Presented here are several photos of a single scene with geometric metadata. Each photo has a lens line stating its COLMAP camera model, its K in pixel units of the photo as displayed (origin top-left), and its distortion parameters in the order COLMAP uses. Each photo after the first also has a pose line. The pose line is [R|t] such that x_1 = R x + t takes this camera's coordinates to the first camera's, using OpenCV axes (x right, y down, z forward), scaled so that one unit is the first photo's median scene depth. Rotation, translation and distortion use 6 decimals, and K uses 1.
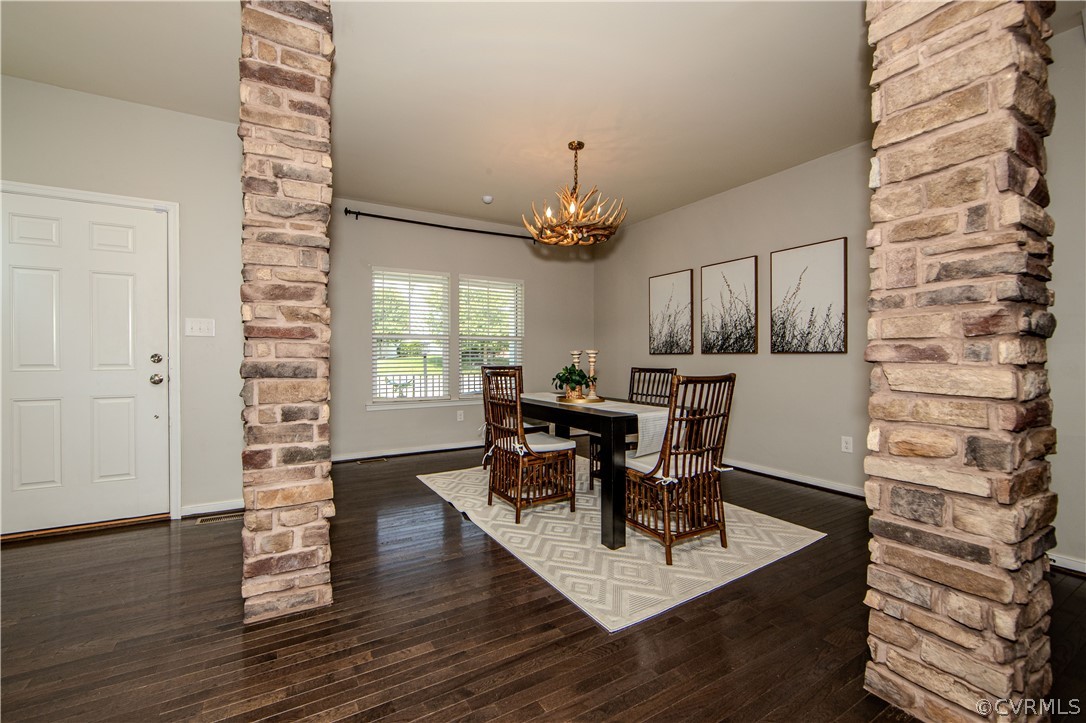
lens RADIAL K [[435.3, 0, 539.0], [0, 435.3, 358.3], [0, 0, 1]] dist [-0.011270, -0.000012]
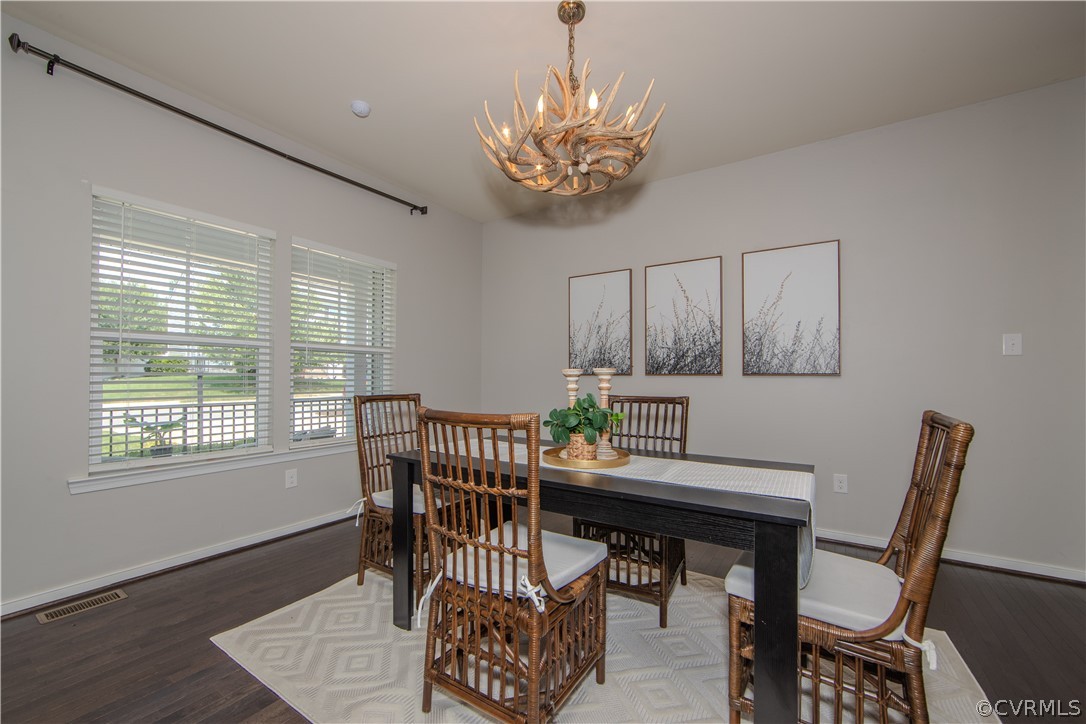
lens RADIAL K [[435.3, 0, 547.3], [0, 435.3, 371.0], [0, 0, 1]] dist [-0.011270, -0.000012]
pose [[0.905750, 0.011094, 0.423666, -0.150054], [-0.003869, 0.999832, -0.017910, -0.003705], [-0.423794, 0.014583, 0.905641, 0.417812]]
